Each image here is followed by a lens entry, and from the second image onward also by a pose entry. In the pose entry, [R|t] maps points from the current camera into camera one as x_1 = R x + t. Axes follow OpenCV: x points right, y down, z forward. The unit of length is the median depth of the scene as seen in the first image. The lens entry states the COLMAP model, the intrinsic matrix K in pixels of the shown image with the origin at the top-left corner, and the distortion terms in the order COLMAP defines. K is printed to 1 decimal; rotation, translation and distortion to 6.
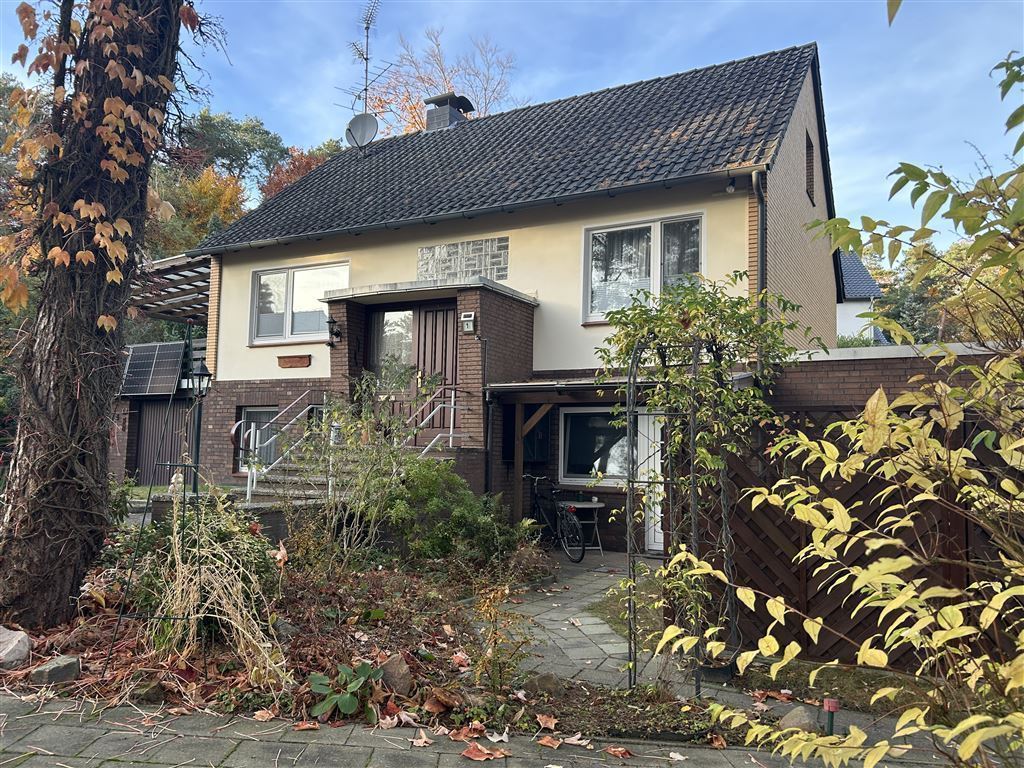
lens RADIAL K [[788.4, 0, 515.5], [0, 788.4, 386.3], [0, 0, 1]] dist [0.040953, -0.022450]
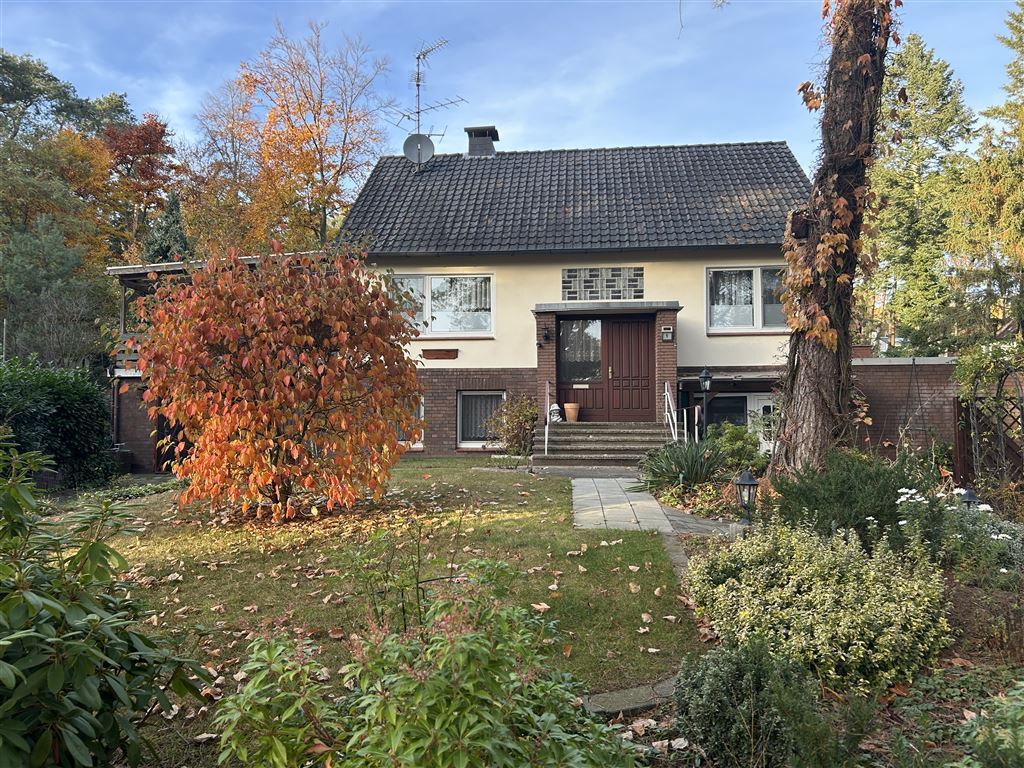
lens RADIAL K [[788.4, 0, 503.0], [0, 788.4, 390.4], [0, 0, 1]] dist [0.040953, -0.022450]
pose [[0.925362, 0.002683, 0.379074, -0.744237], [-0.015034, 0.999448, 0.029626, -0.015025], [-0.378786, -0.033114, 0.924892, -0.169560]]
